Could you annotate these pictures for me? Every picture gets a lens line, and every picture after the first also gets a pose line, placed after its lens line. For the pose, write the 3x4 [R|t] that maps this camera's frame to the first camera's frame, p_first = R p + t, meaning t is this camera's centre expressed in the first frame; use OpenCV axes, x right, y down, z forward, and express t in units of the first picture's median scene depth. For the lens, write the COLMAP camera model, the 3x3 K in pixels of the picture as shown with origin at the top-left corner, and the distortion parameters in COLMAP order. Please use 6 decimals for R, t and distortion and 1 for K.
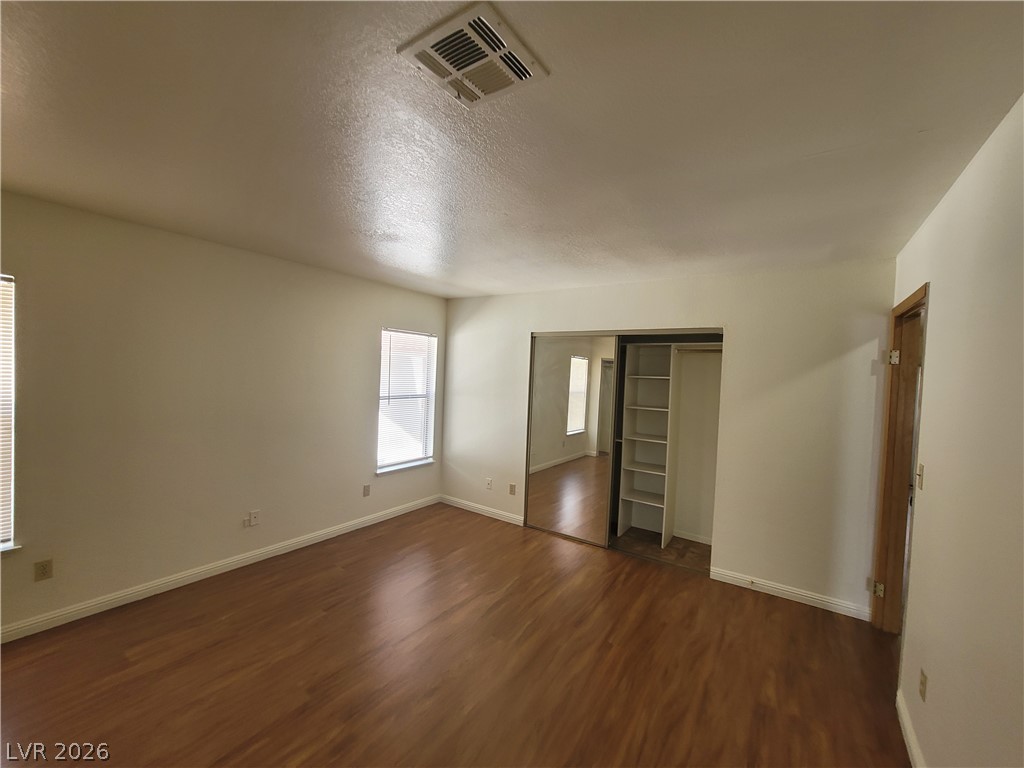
lens RADIAL K [[420.3, 0, 509.1], [0, 420.3, 386.8], [0, 0, 1]] dist [-0.005468, 0.002624]
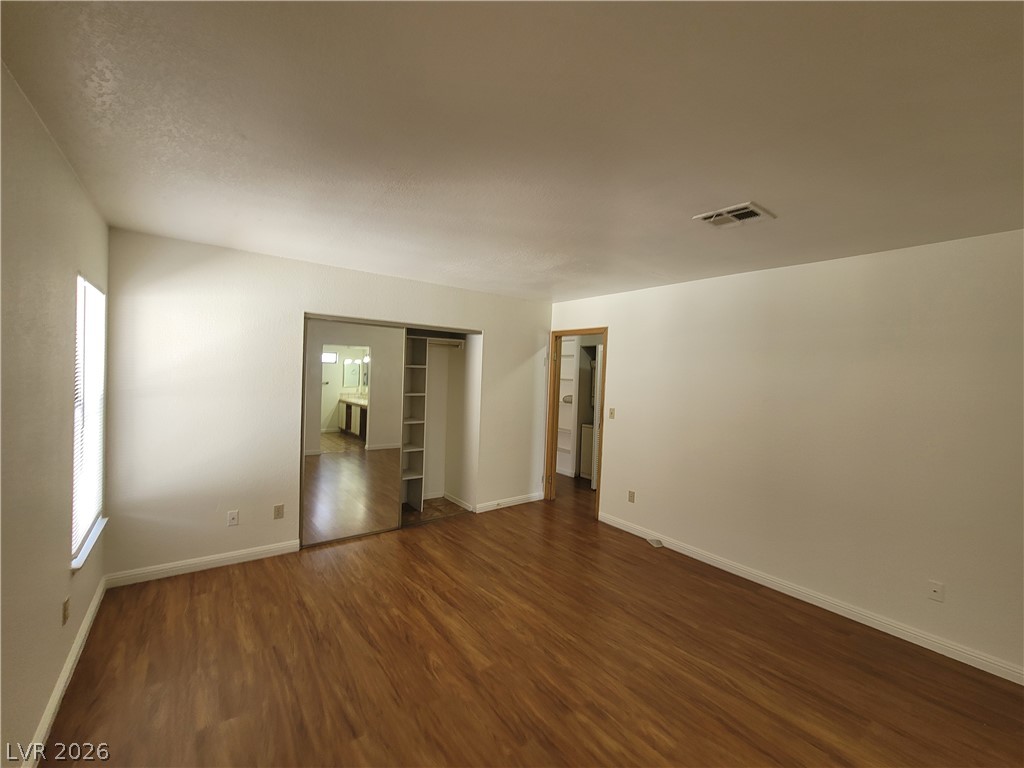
lens RADIAL K [[420.3, 0, 518.1], [0, 420.3, 392.2], [0, 0, 1]] dist [-0.005468, 0.002624]
pose [[0.302649, -0.070740, 0.950473, -0.744600], [0.005121, 0.997348, 0.072598, -0.039216], [-0.953088, -0.017104, 0.302209, 0.444644]]
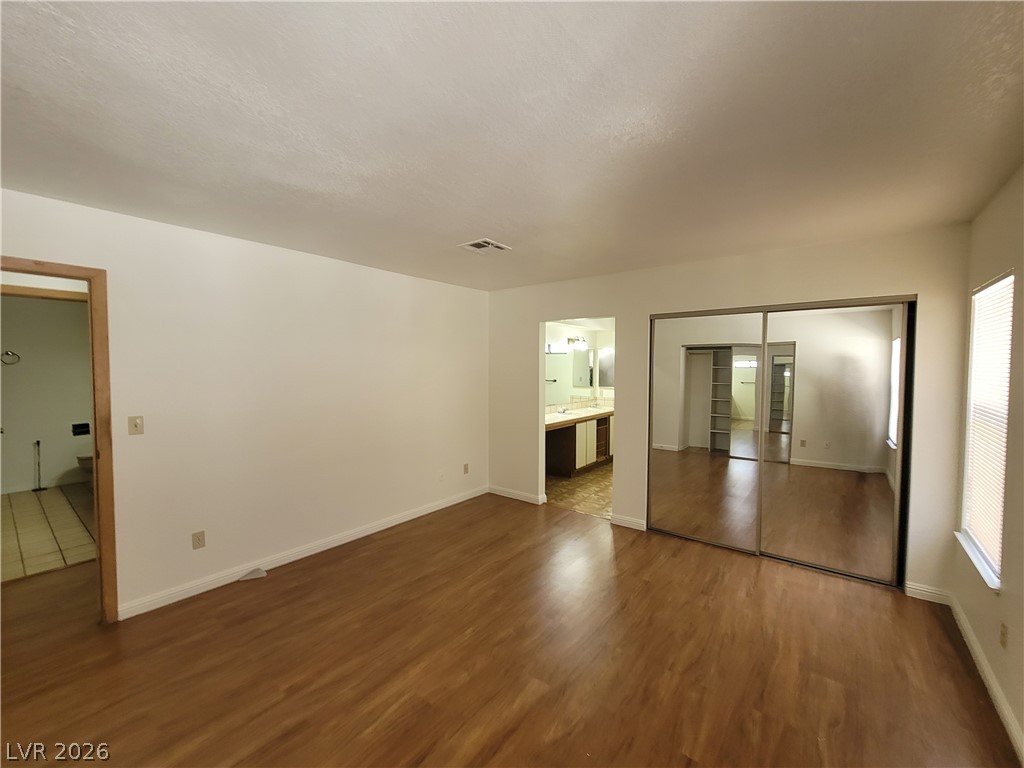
lens RADIAL K [[420.3, 0, 509.8], [0, 420.3, 381.8], [0, 0, 1]] dist [-0.005468, 0.002624]
pose [[-0.996976, -0.043791, 0.064200, -0.151609], [-0.039247, 0.996745, 0.070420, -0.035562], [-0.067075, 0.067687, -0.995449, 1.244476]]
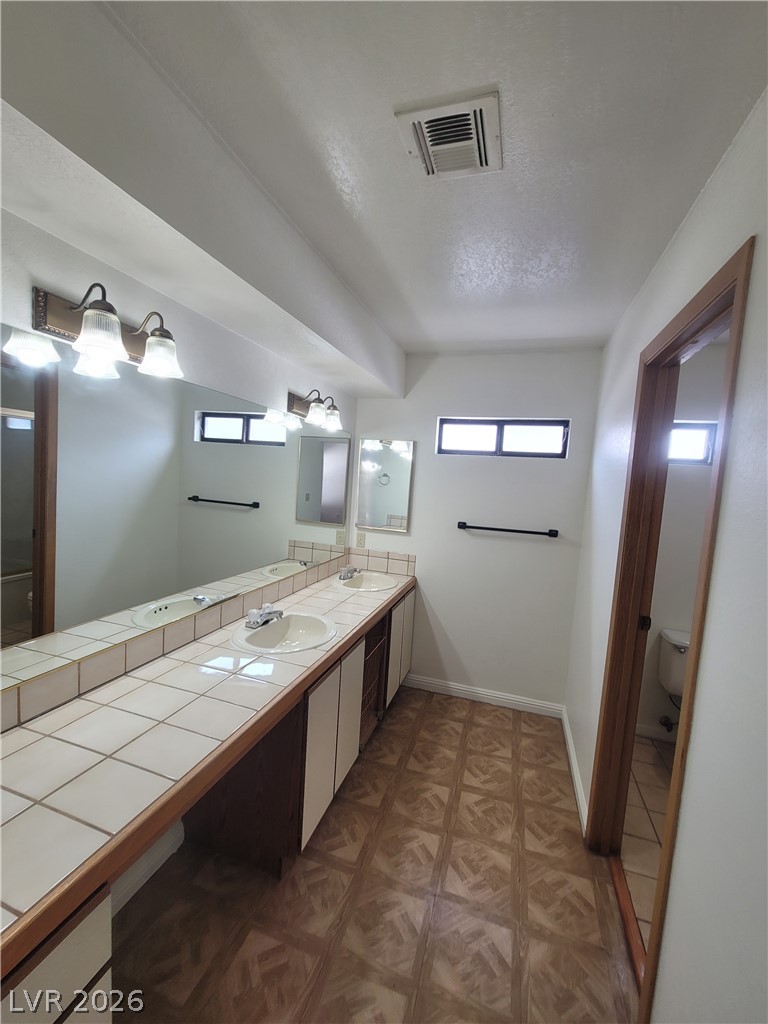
lens RADIAL K [[420.3, 0, 386.2], [0, 420.3, 509.9], [0, 0, 1]] dist [-0.005468, 0.002624]
pose [[-0.948837, -0.073552, -0.307079, -0.238916], [-0.108399, 0.989266, 0.097988, -0.011234], [0.296576, 0.126262, -0.946626, 0.012285]]
